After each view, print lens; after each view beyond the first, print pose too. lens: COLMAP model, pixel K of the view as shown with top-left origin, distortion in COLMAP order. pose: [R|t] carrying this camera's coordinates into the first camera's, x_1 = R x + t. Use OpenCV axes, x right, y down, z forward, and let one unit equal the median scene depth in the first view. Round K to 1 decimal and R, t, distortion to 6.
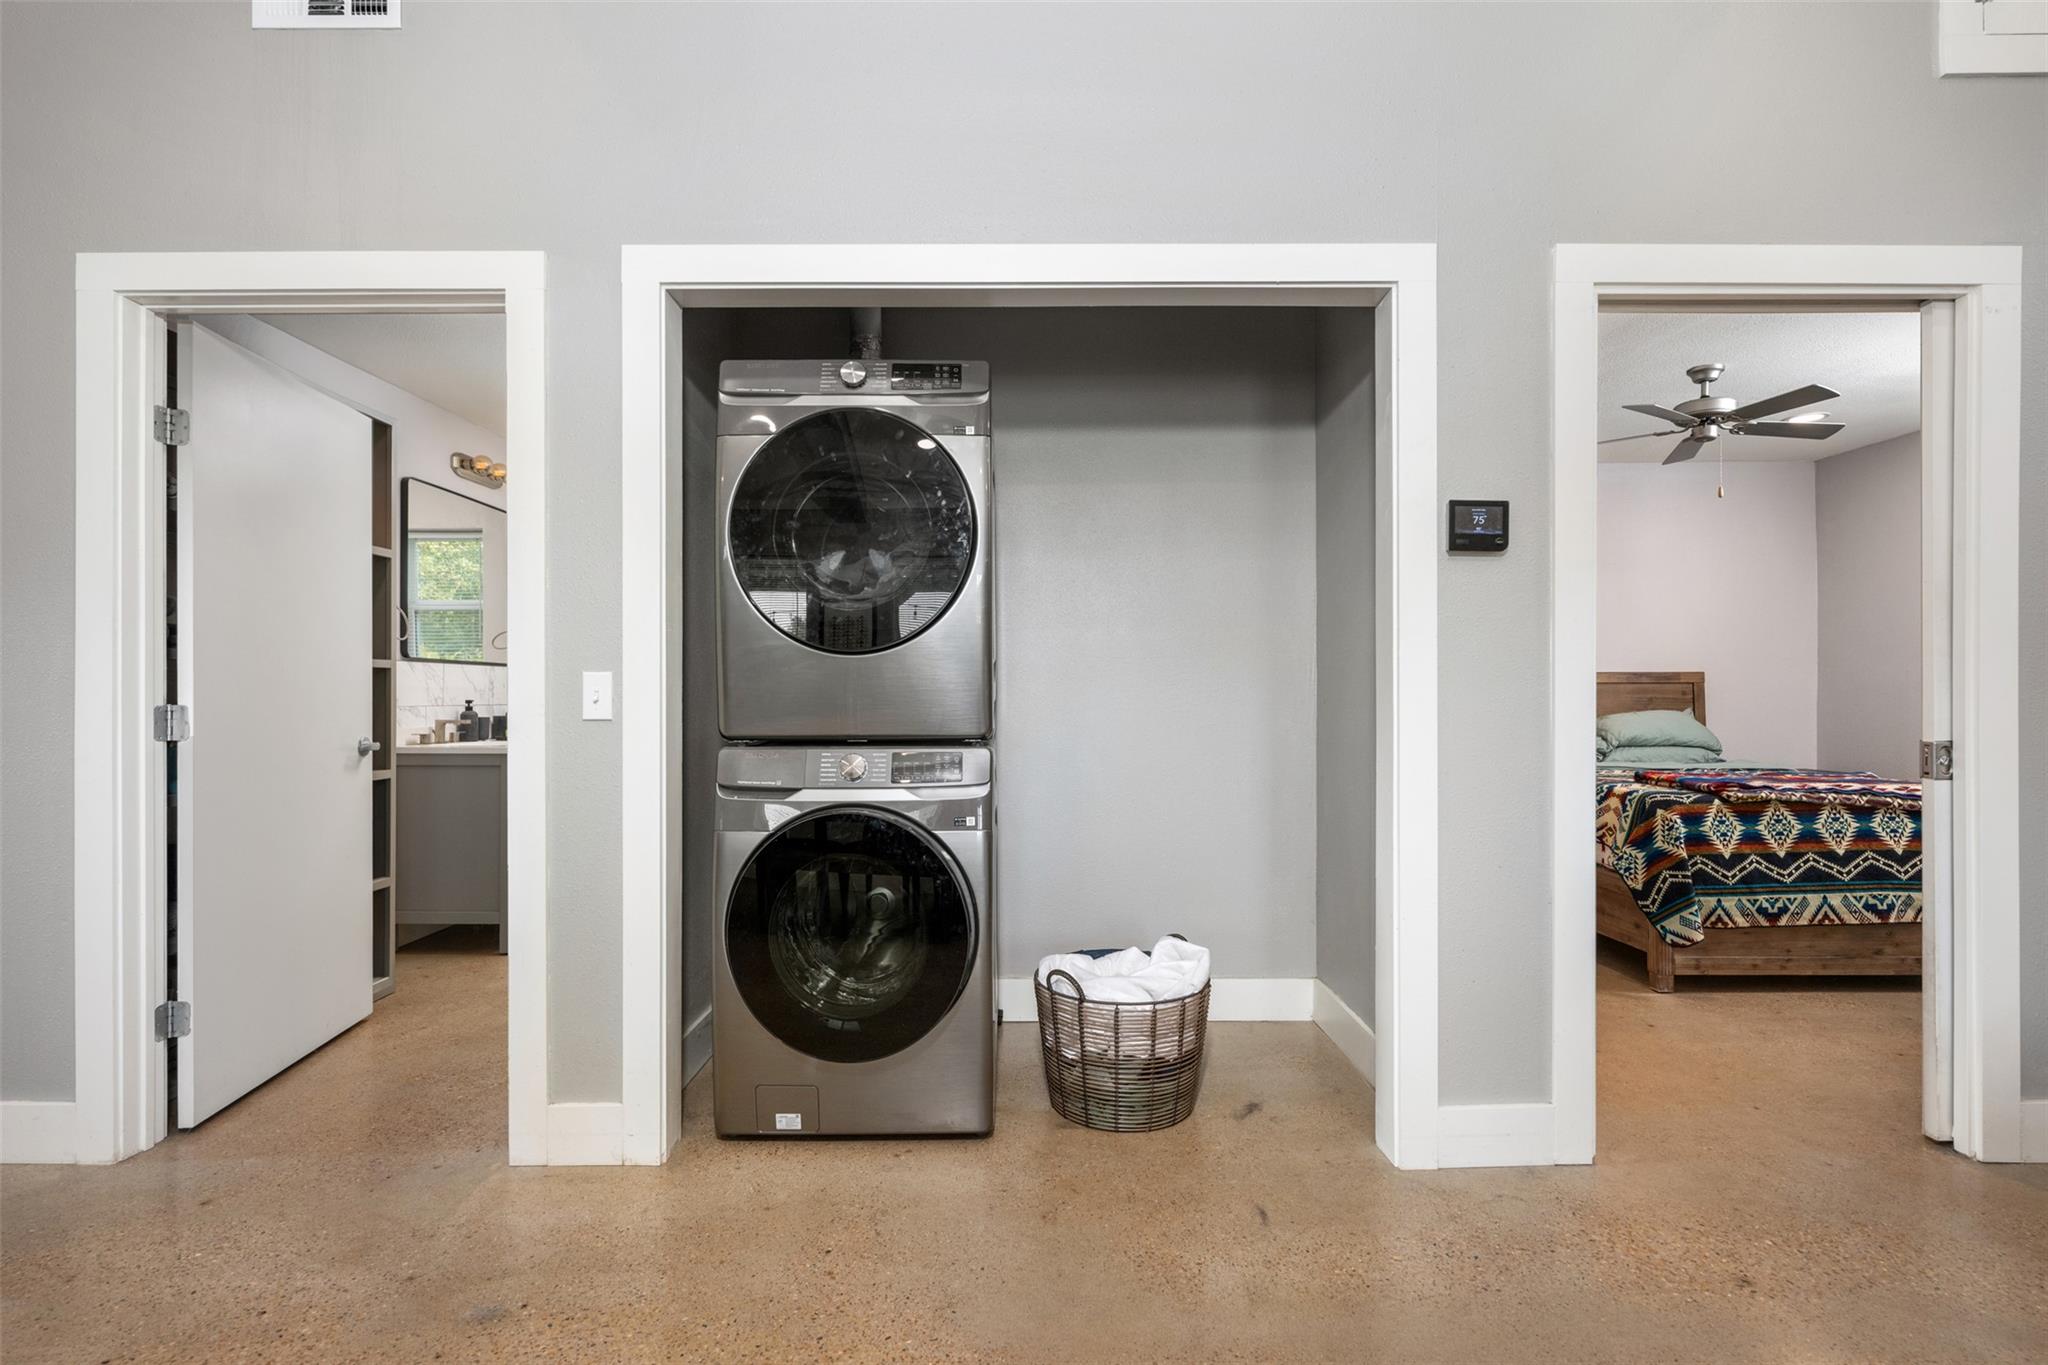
lens RADIAL K [[992.9, 0, 1017.6], [0, 992.9, 684.5], [0, 0, 1]] dist [-0.002502, 0.000190]
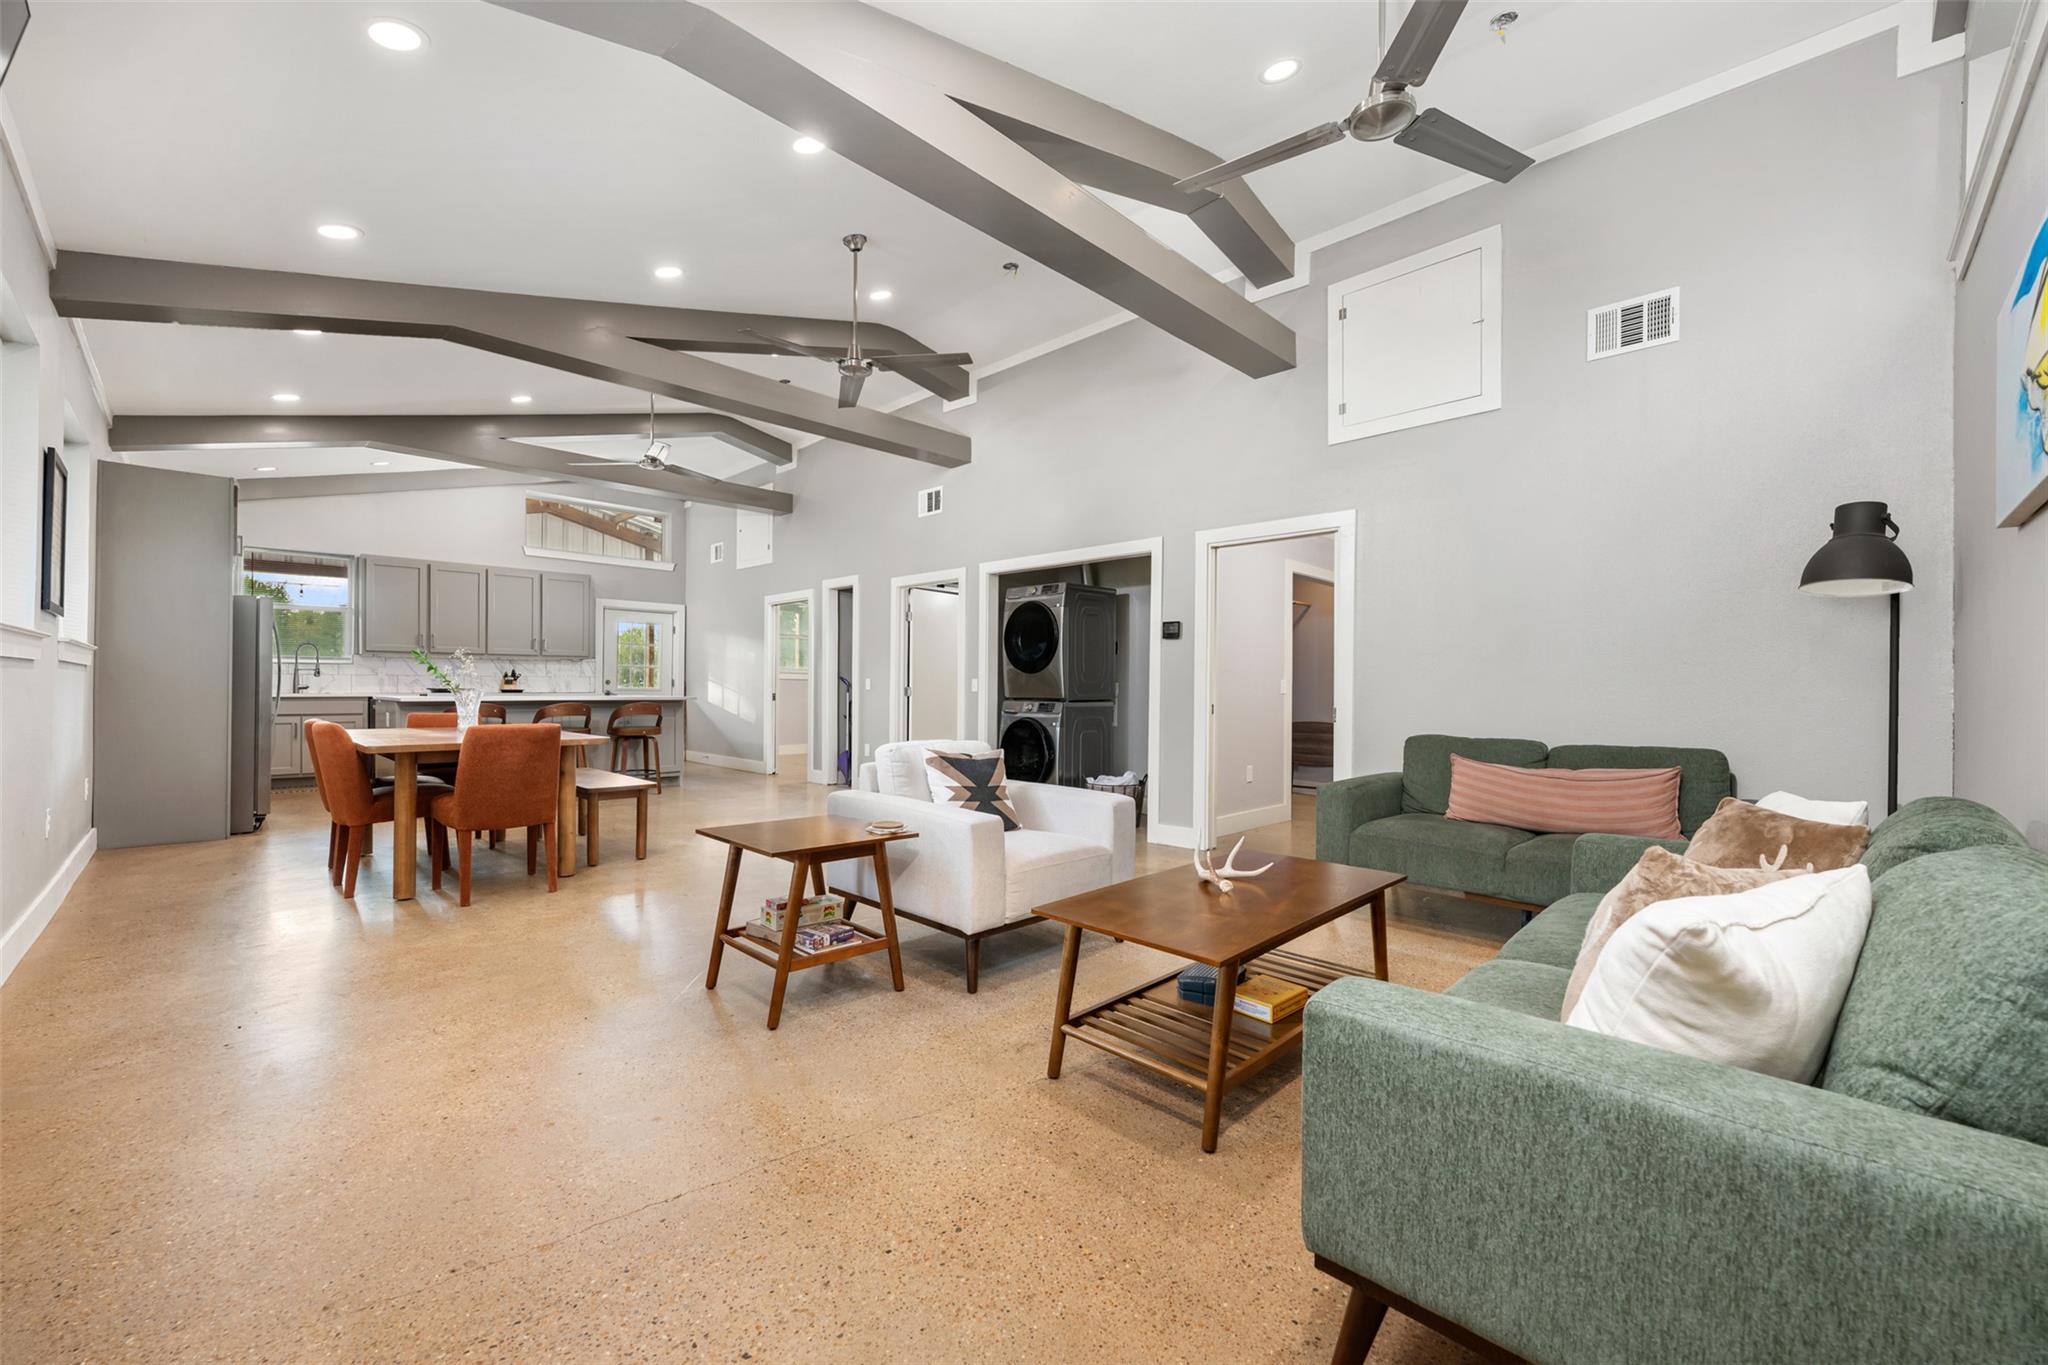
lens RADIAL K [[813.9, 0, 1017.9], [0, 813.9, 680.5], [0, 0, 1]] dist [-0.001110, 0.000312]
pose [[0.707545, 0.001343, -0.706667, 1.197023], [-0.006016, 0.999973, -0.004123, 0.002754], [0.706643, 0.007168, 0.707534, -0.675292]]
